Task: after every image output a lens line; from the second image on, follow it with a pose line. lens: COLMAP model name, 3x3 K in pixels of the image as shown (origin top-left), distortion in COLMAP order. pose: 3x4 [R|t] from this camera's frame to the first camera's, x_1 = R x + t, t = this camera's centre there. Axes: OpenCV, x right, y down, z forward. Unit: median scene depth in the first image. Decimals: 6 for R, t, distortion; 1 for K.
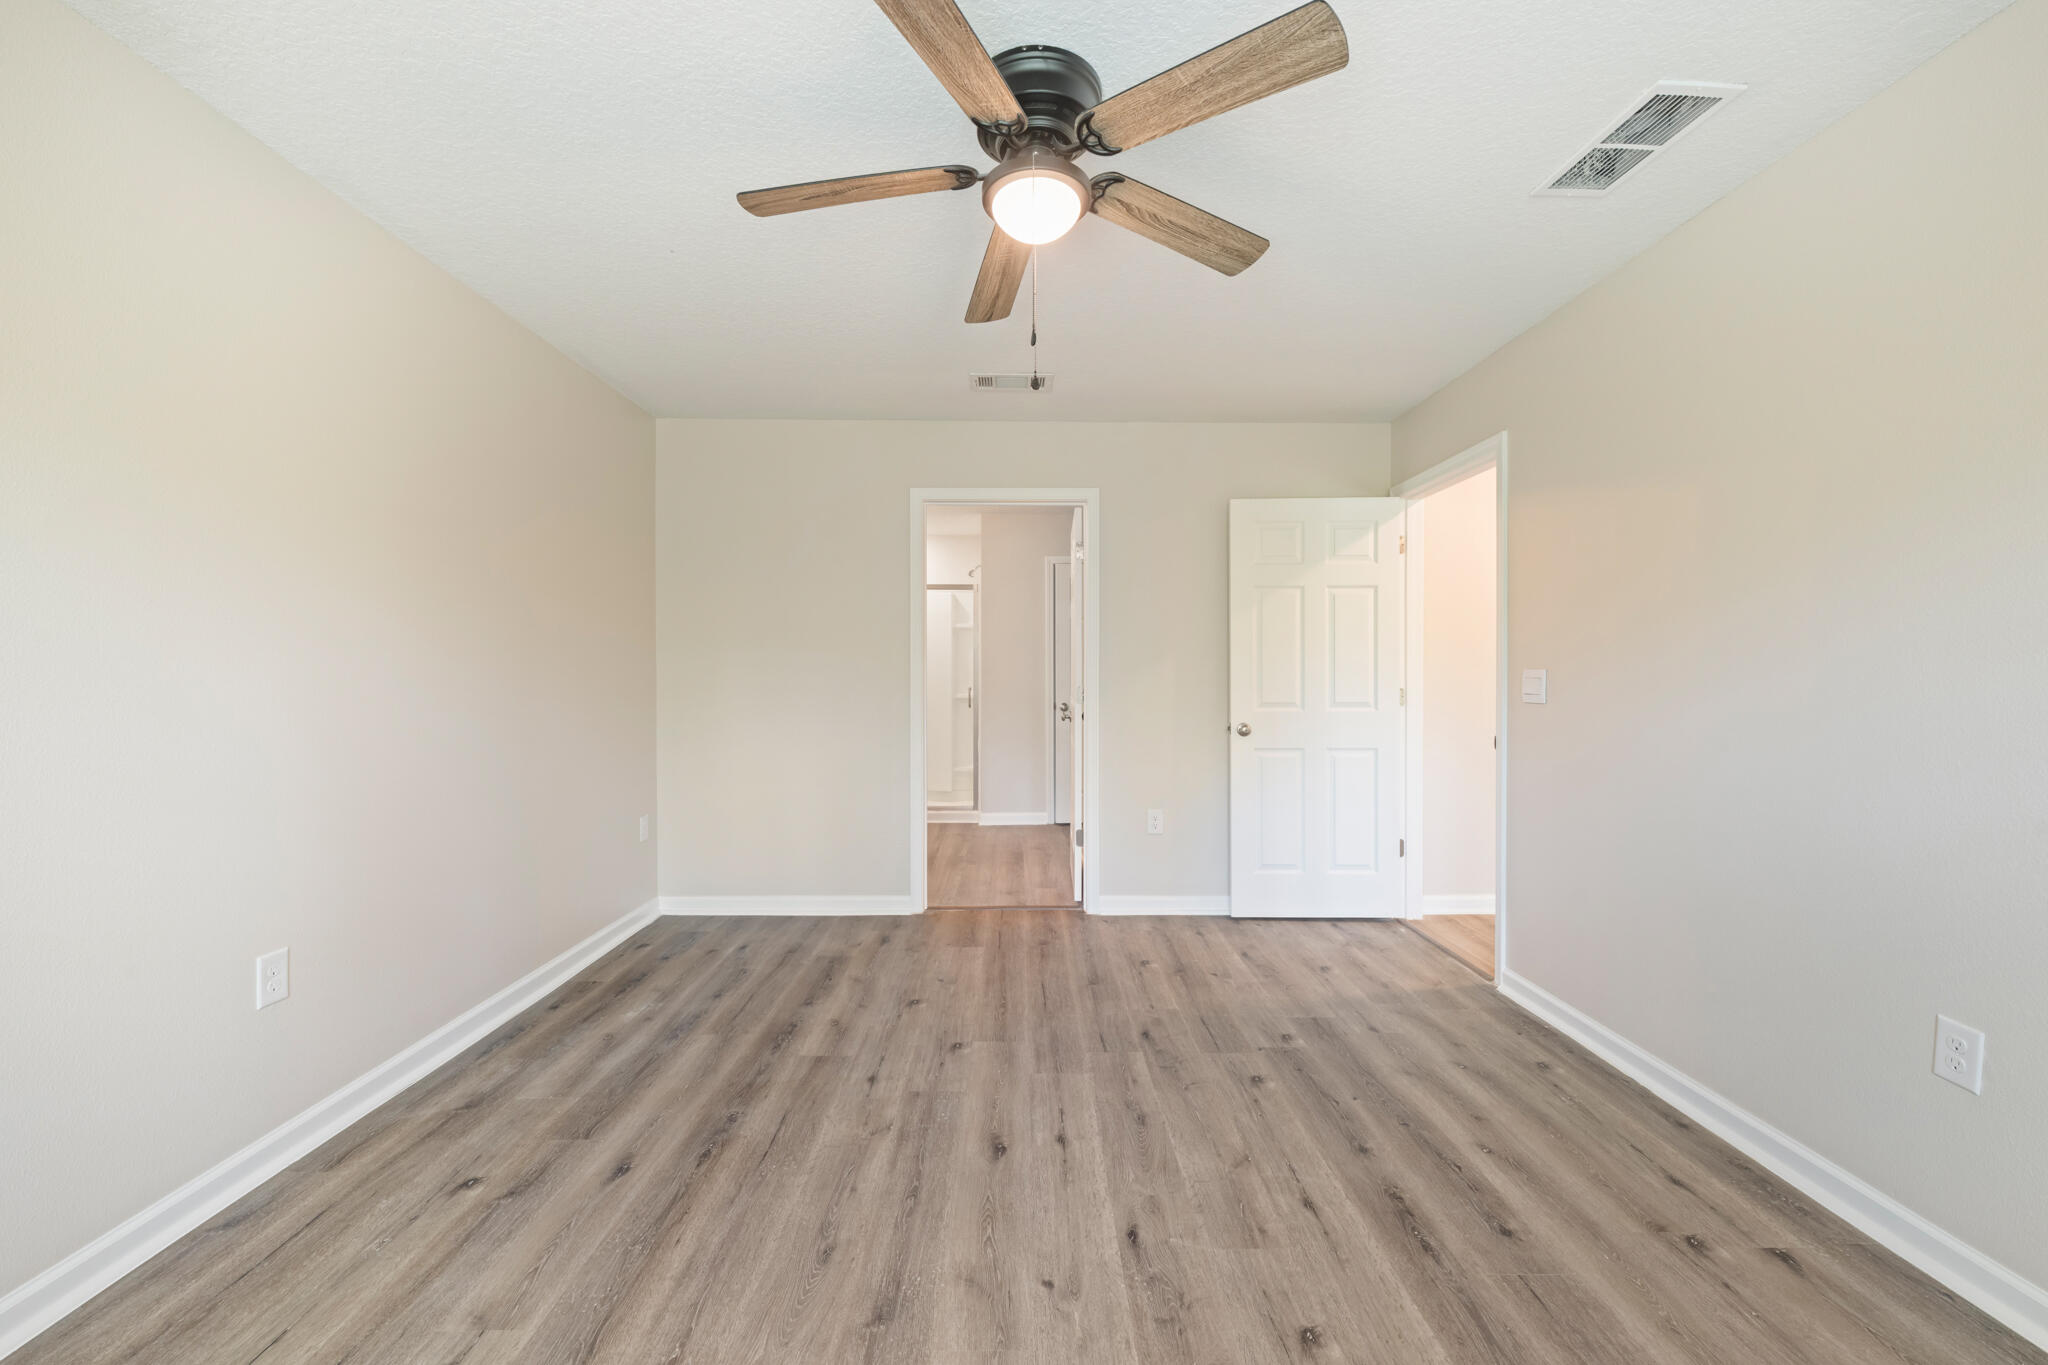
lens RADIAL K [[810.4, 0, 1022.5], [0, 810.4, 682.2], [0, 0, 1]] dist [0.000290, -0.000158]
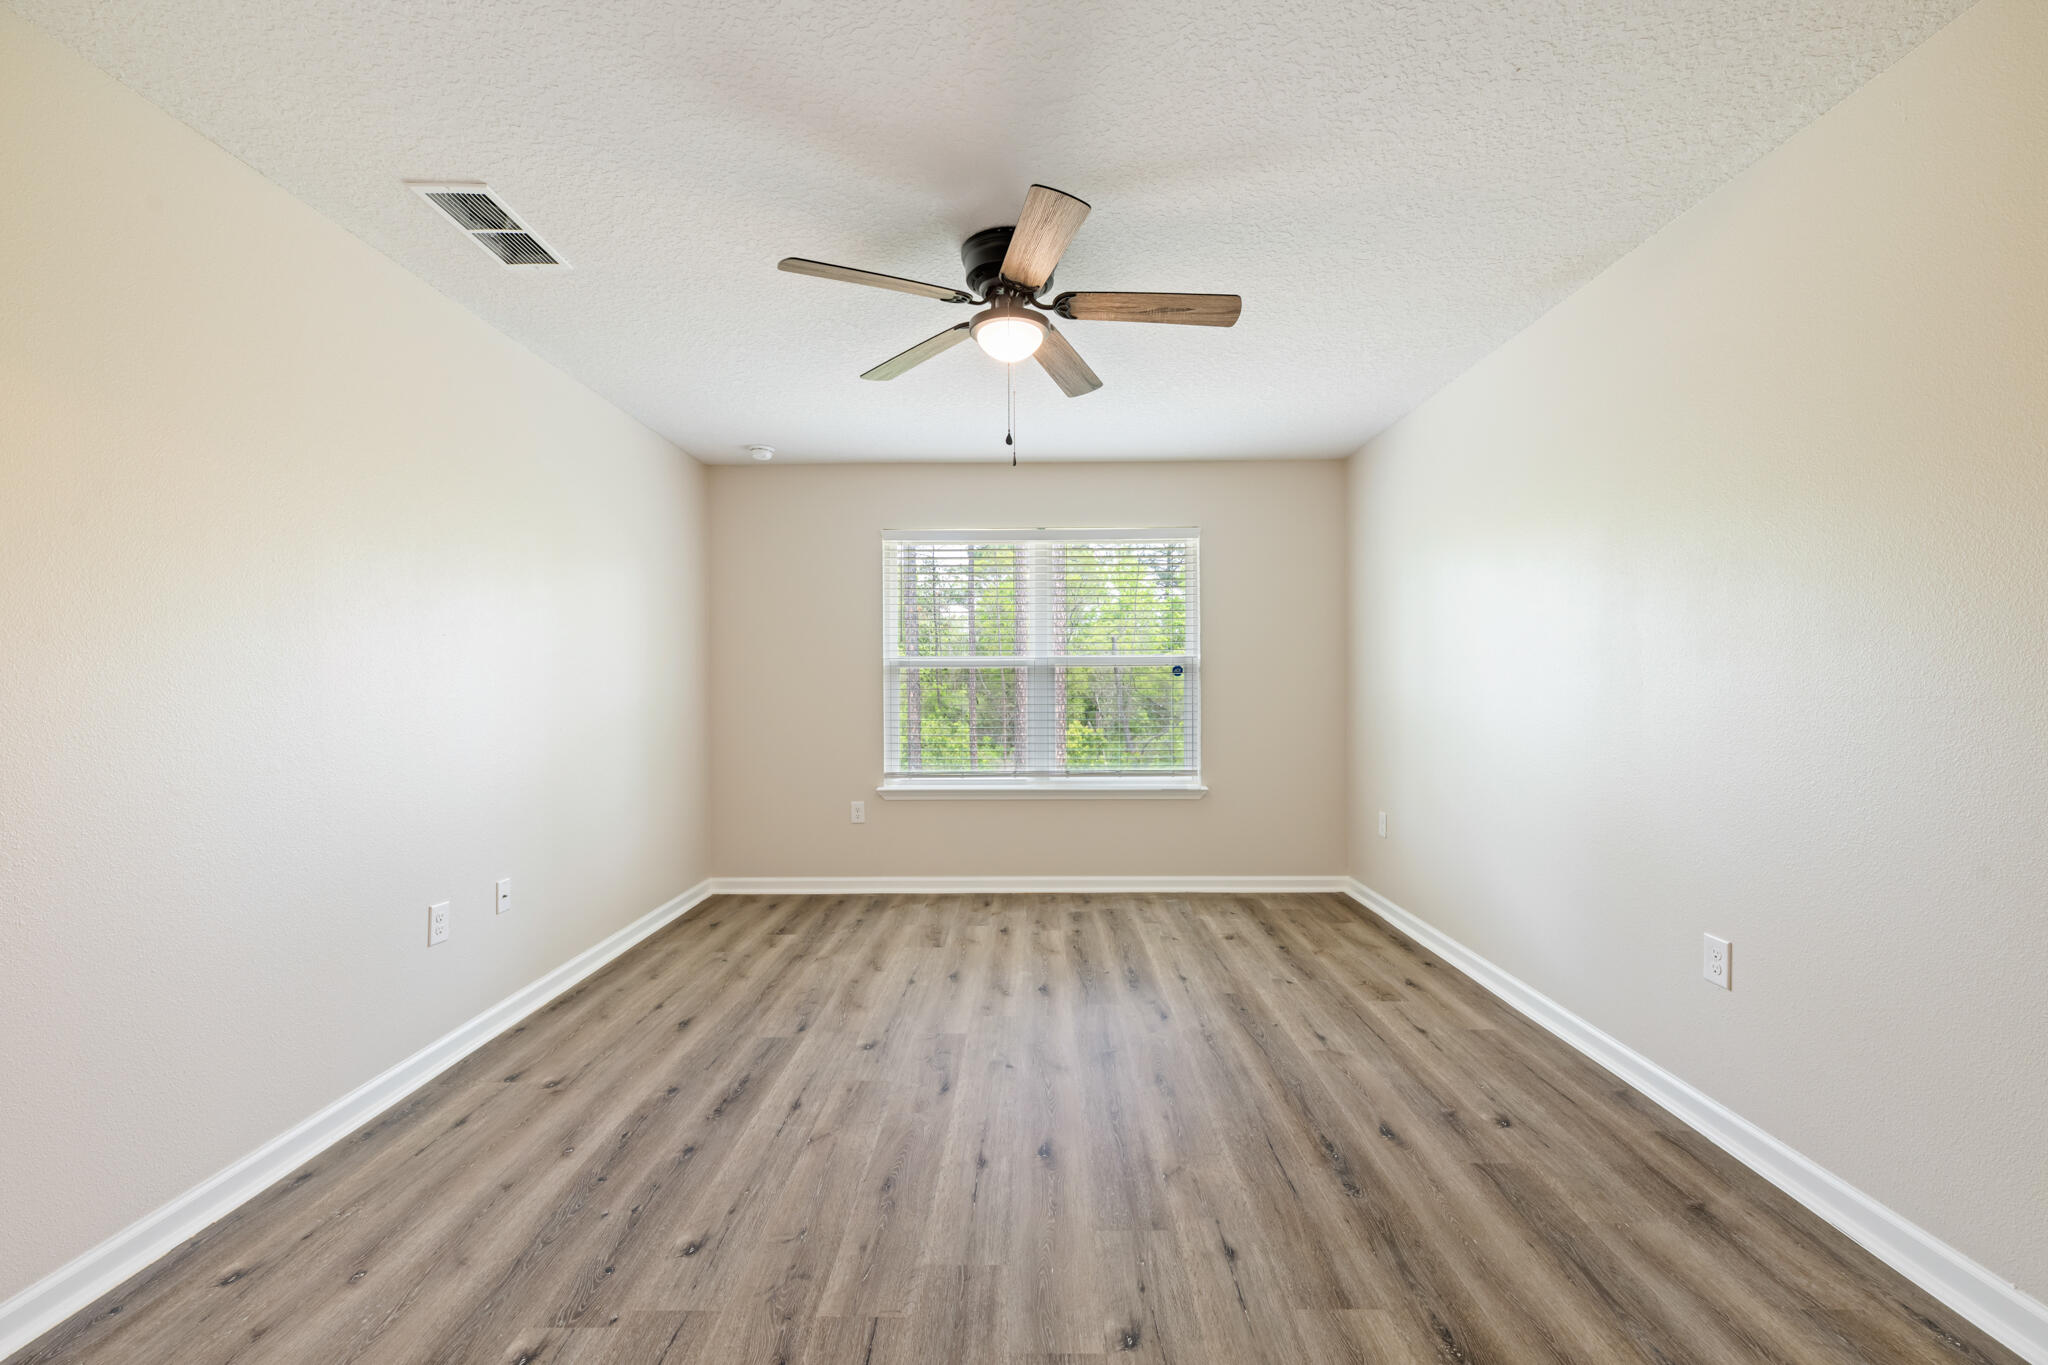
lens RADIAL K [[808.5, 0, 1030.5], [0, 808.5, 678.8], [0, 0, 1]] dist [-0.000017, 0.000152]
pose [[-0.999919, 0.005341, 0.011571, -0.023126], [0.005440, 0.999948, 0.008581, -0.021867], [-0.011525, 0.008644, -0.999896, 1.829126]]
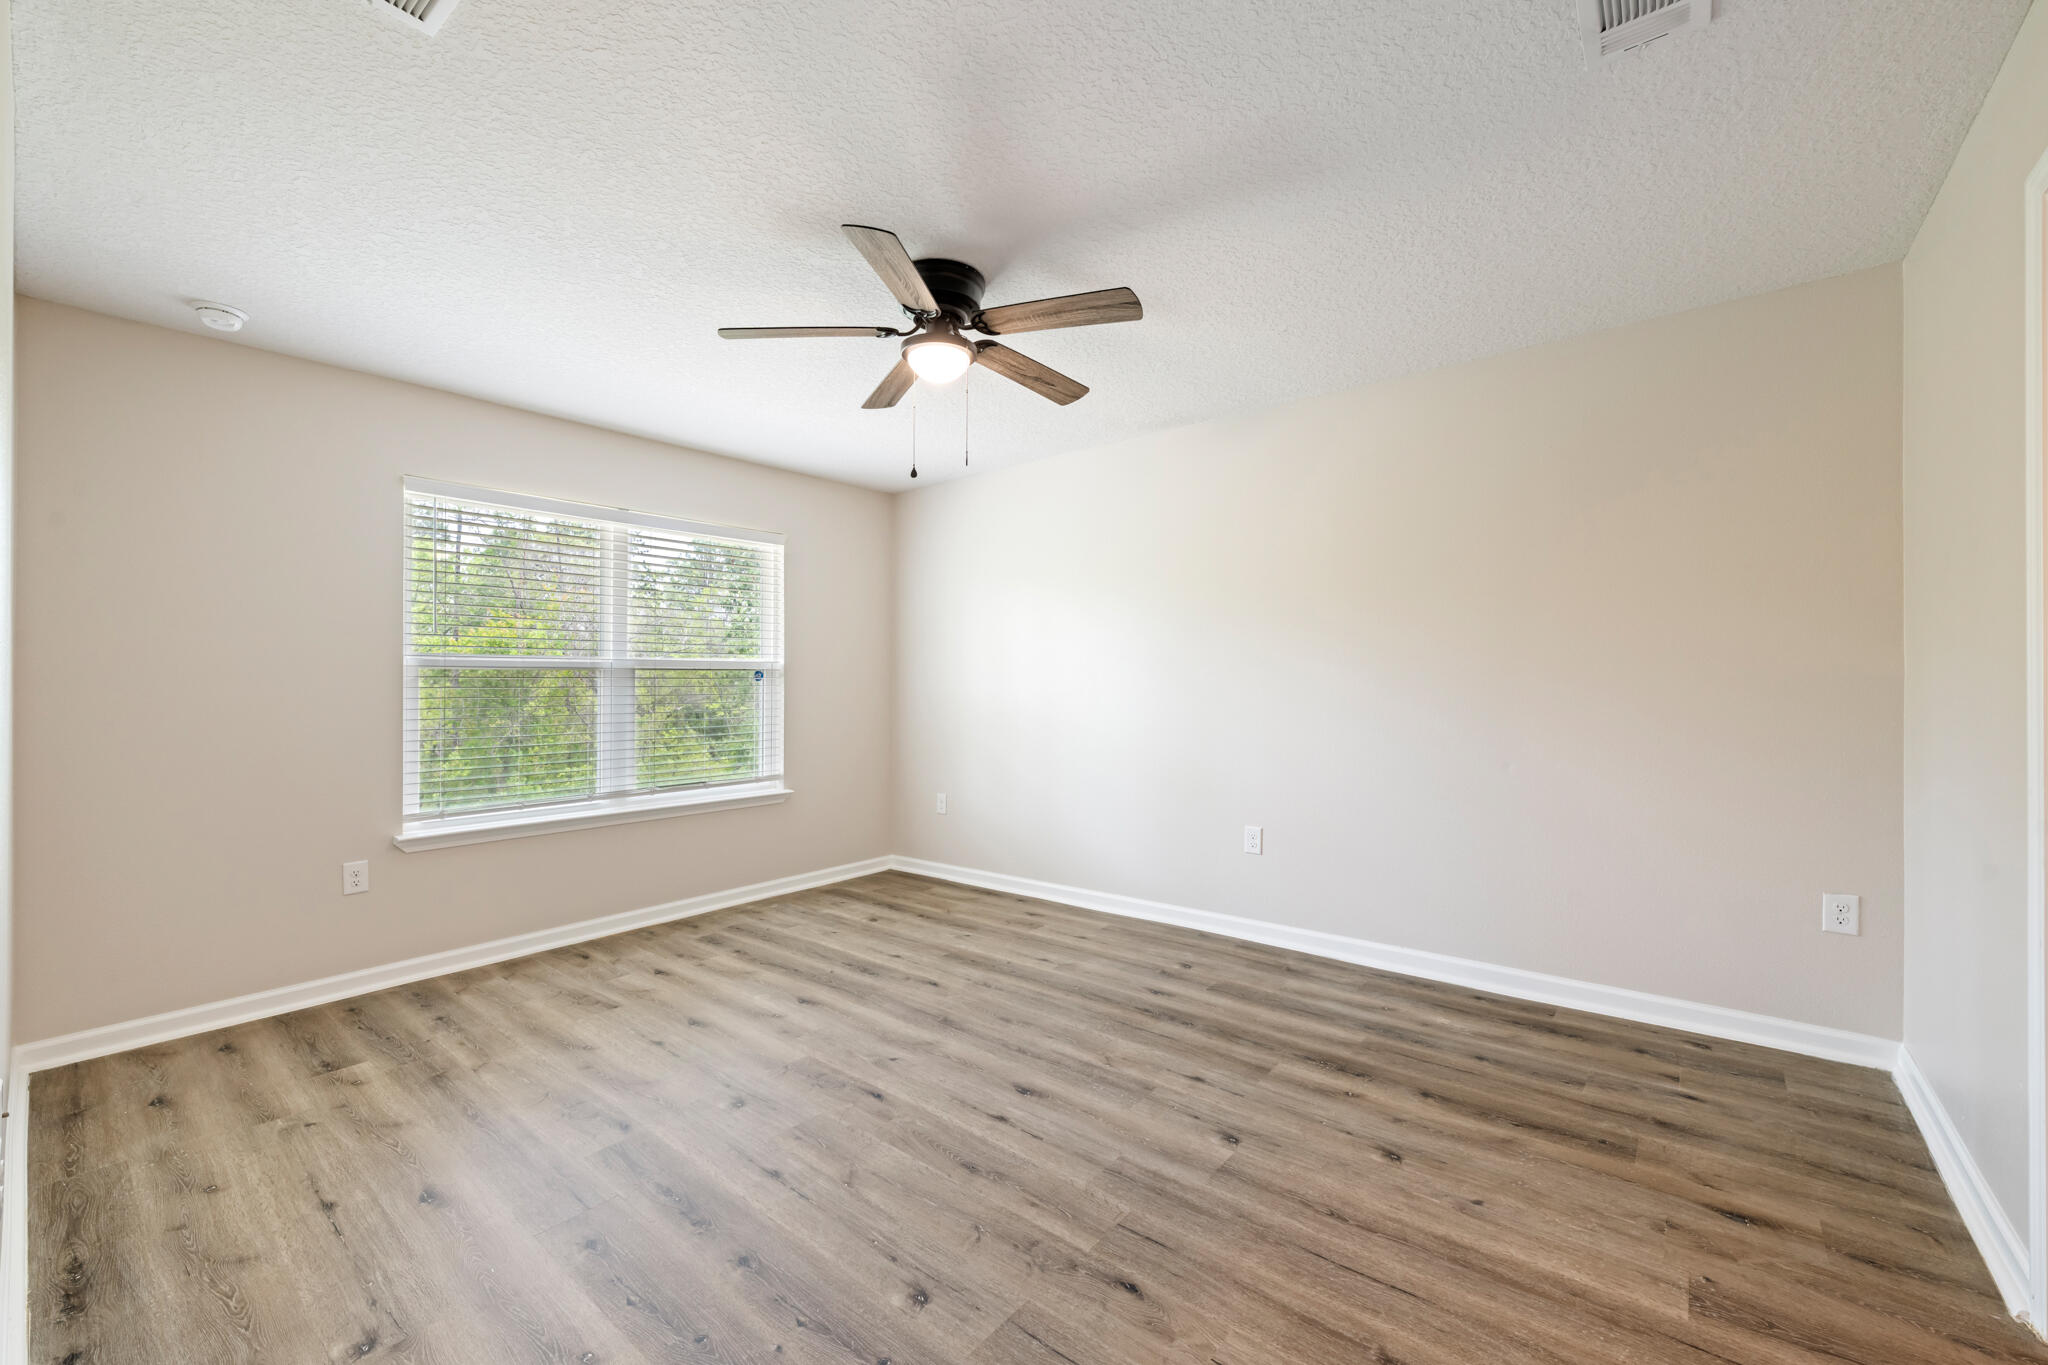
lens RADIAL K [[816.3, 0, 1024.0], [0, 816.3, 682.5], [0, 0, 1]] dist [-0.000130, -0.000036]
pose [[-0.636813, 0.003006, -0.771012, 0.799583], [-0.000864, 0.999989, 0.004612, -0.015774], [0.771018, 0.003604, -0.636803, 1.591580]]
